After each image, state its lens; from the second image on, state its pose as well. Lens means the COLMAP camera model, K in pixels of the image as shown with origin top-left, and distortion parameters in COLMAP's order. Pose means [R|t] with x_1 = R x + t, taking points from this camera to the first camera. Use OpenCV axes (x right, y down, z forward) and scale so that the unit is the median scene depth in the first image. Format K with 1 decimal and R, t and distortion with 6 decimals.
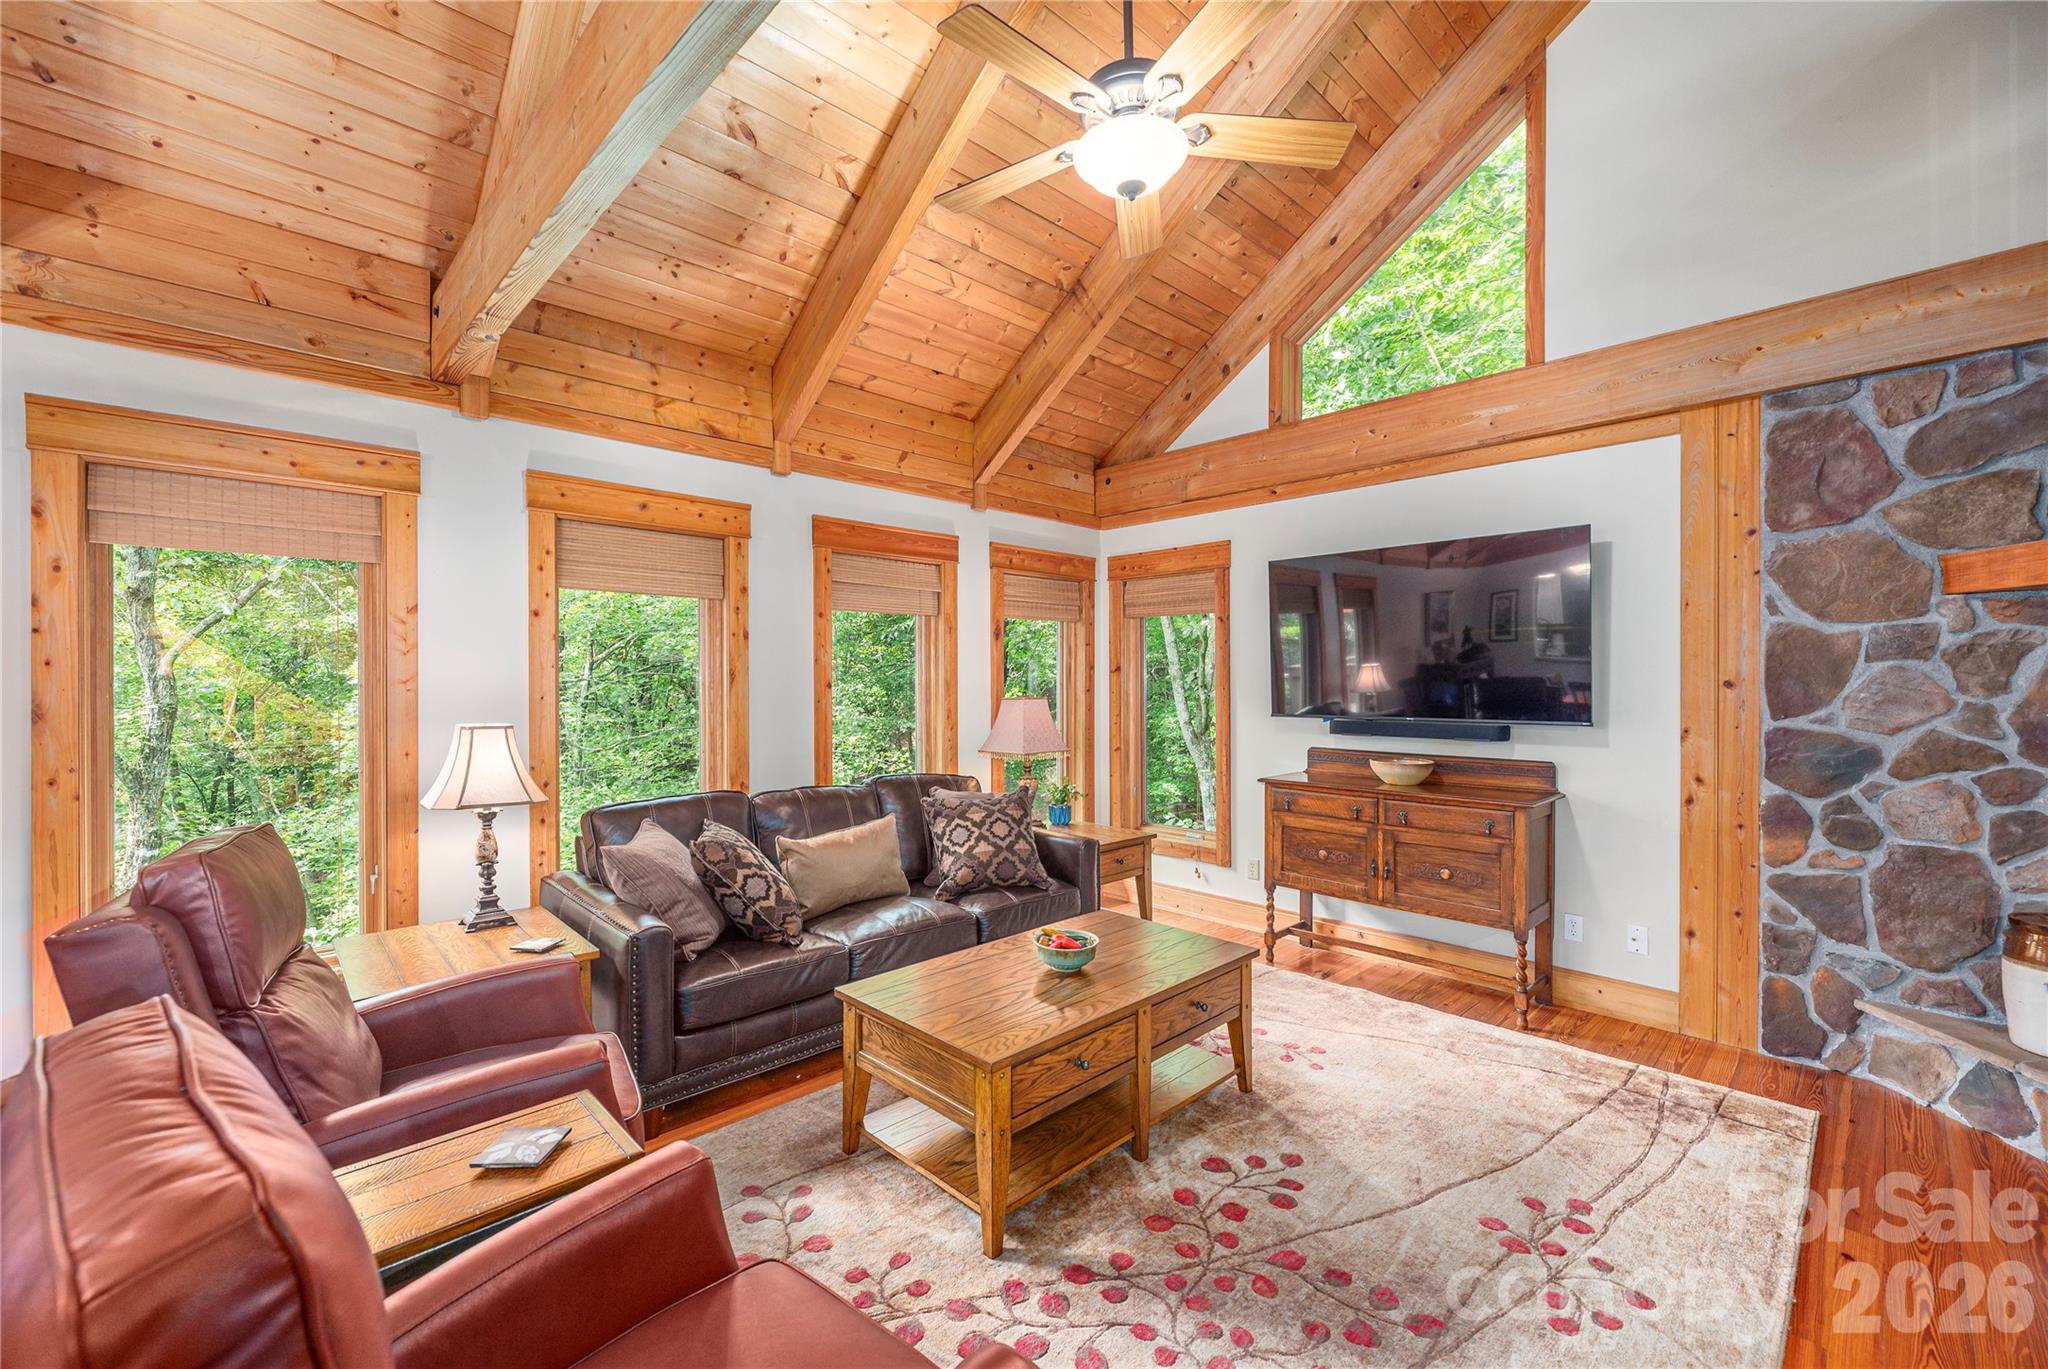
lens RADIAL K [[836.3, 0, 1018.3], [0, 836.3, 690.5], [0, 0, 1]] dist [-0.000824, -0.000081]
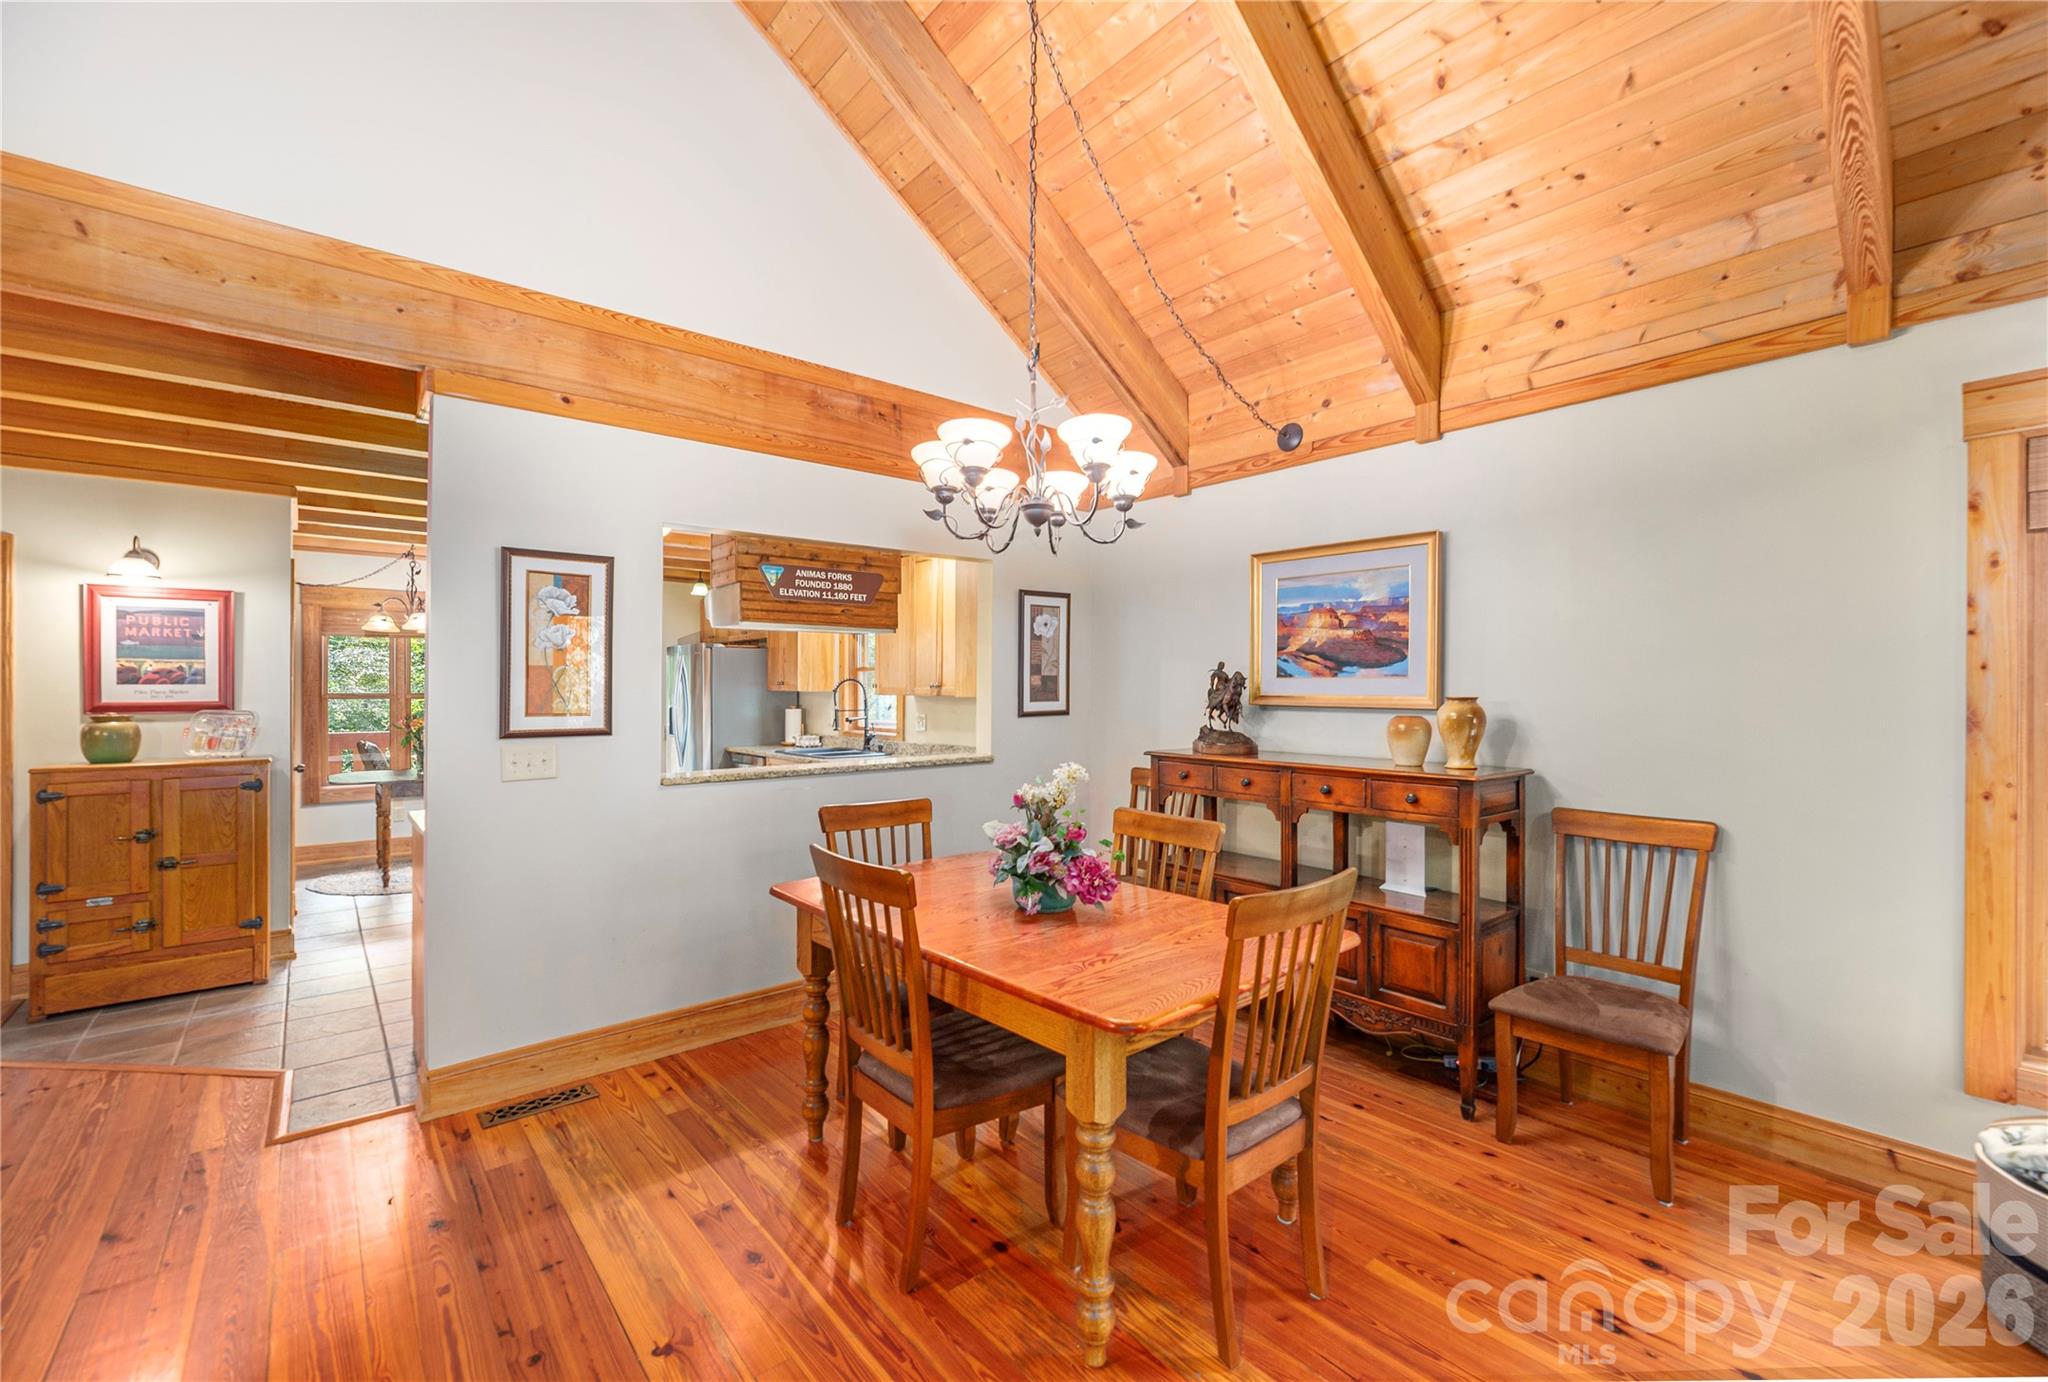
lens RADIAL K [[861.2, 0, 1024.0], [0, 861.2, 691.0], [0, 0, 1]] dist [0.000486, 0.000103]
pose [[-0.072116, 0.004090, -0.997388, -0.115993], [-0.010377, 0.999934, 0.004851, 0.000449], [0.997342, 0.010700, -0.072068, 0.005448]]
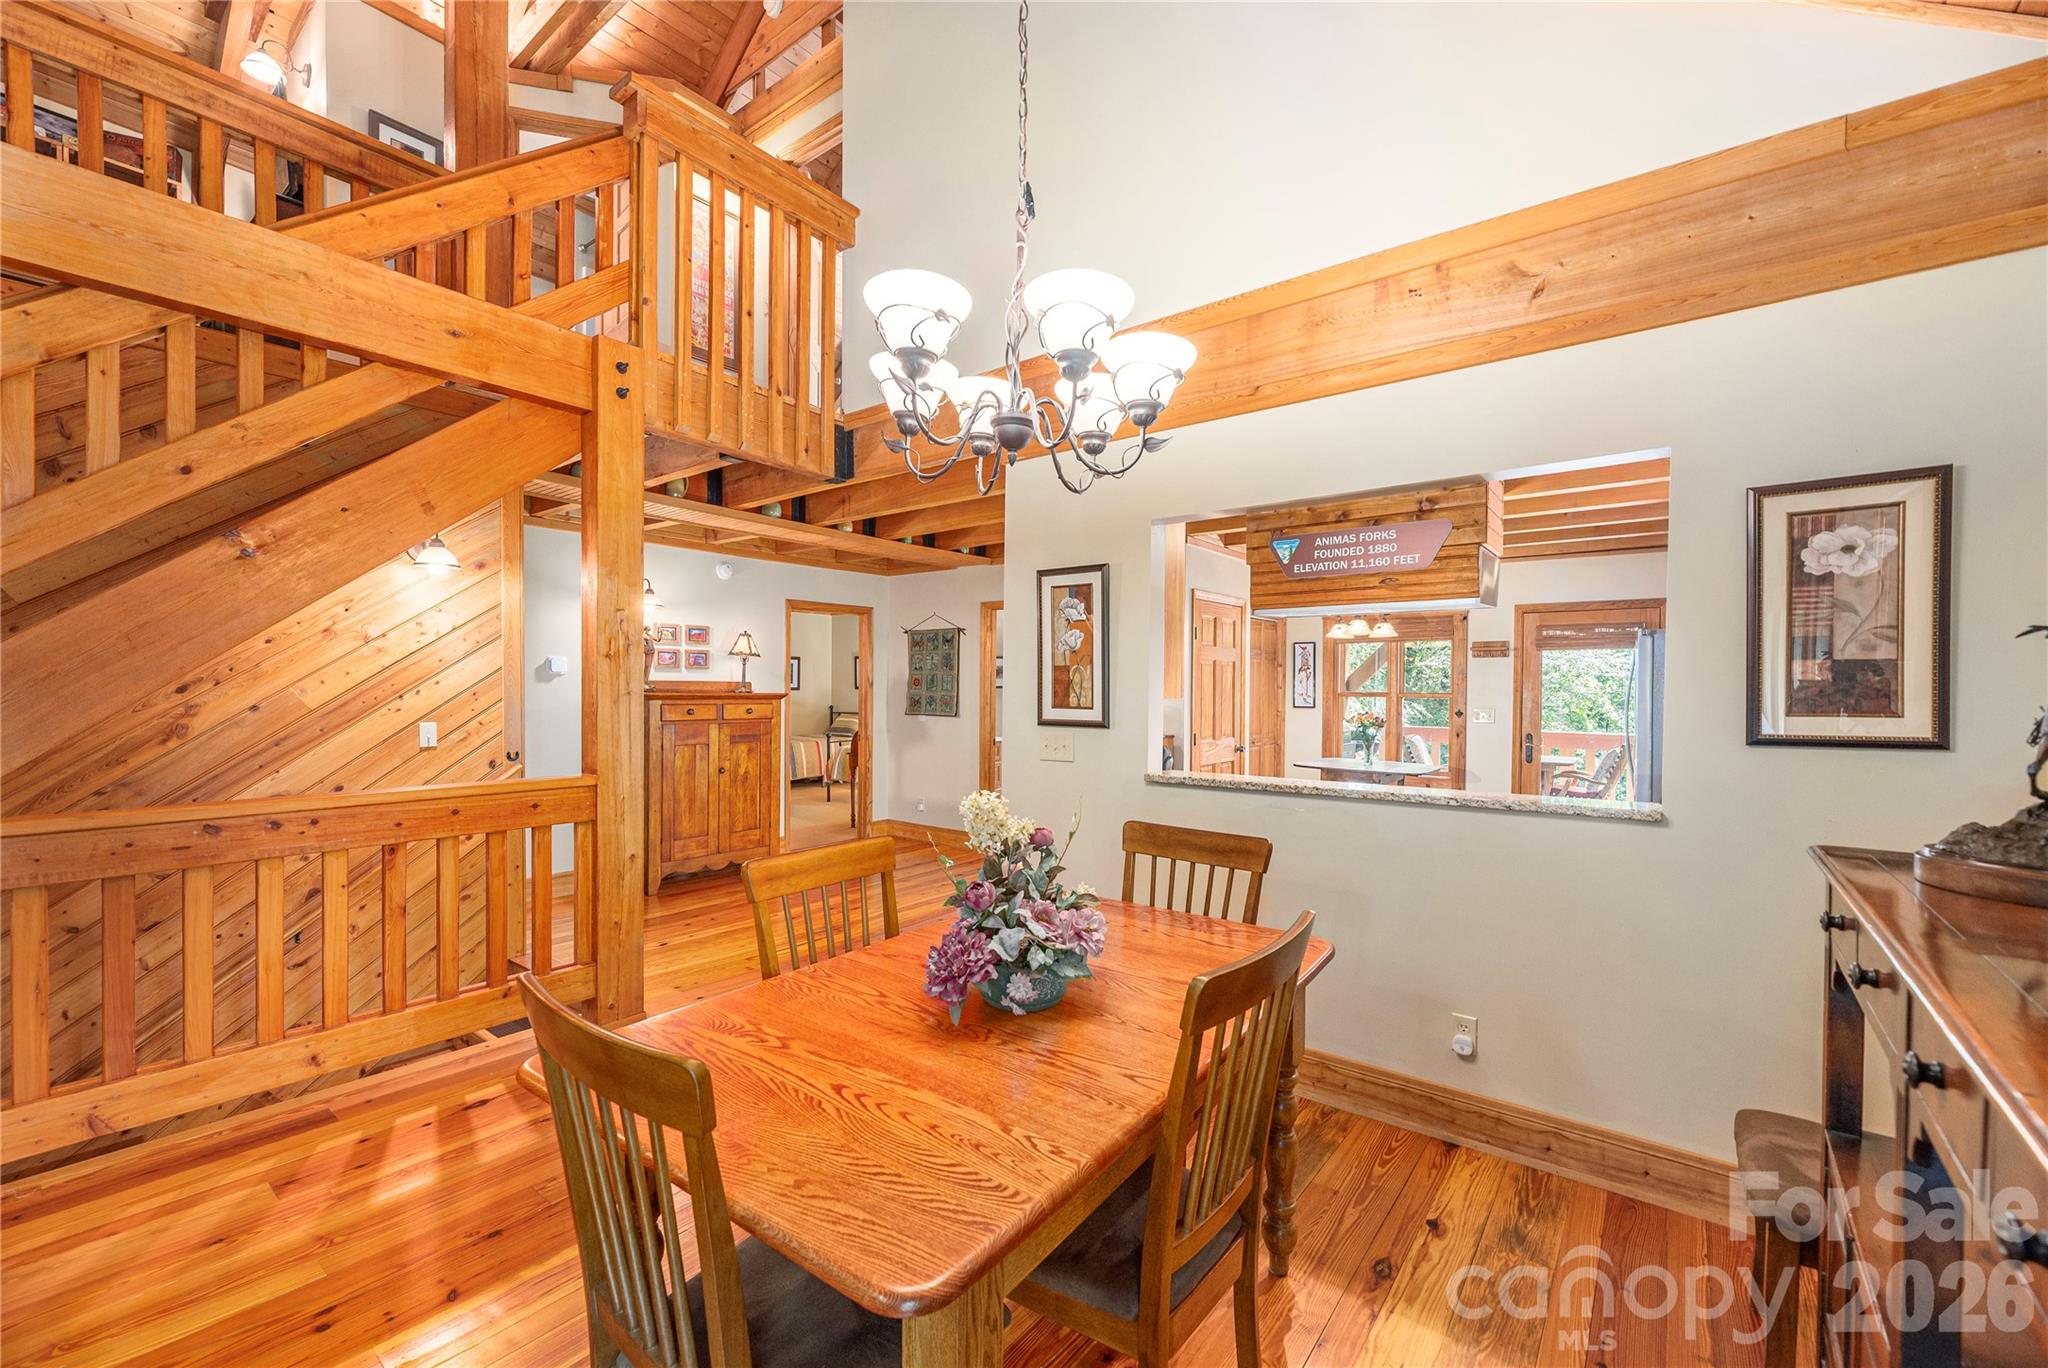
lens RADIAL K [[836.3, 0, 1018.3], [0, 836.3, 690.0], [0, 0, 1]] dist [-0.000824, -0.000081]
pose [[-0.991307, -0.004575, -0.131489, -0.877511], [-0.006487, 0.999879, 0.014114, -0.000434], [0.131408, 0.014844, -0.991217, 0.517132]]
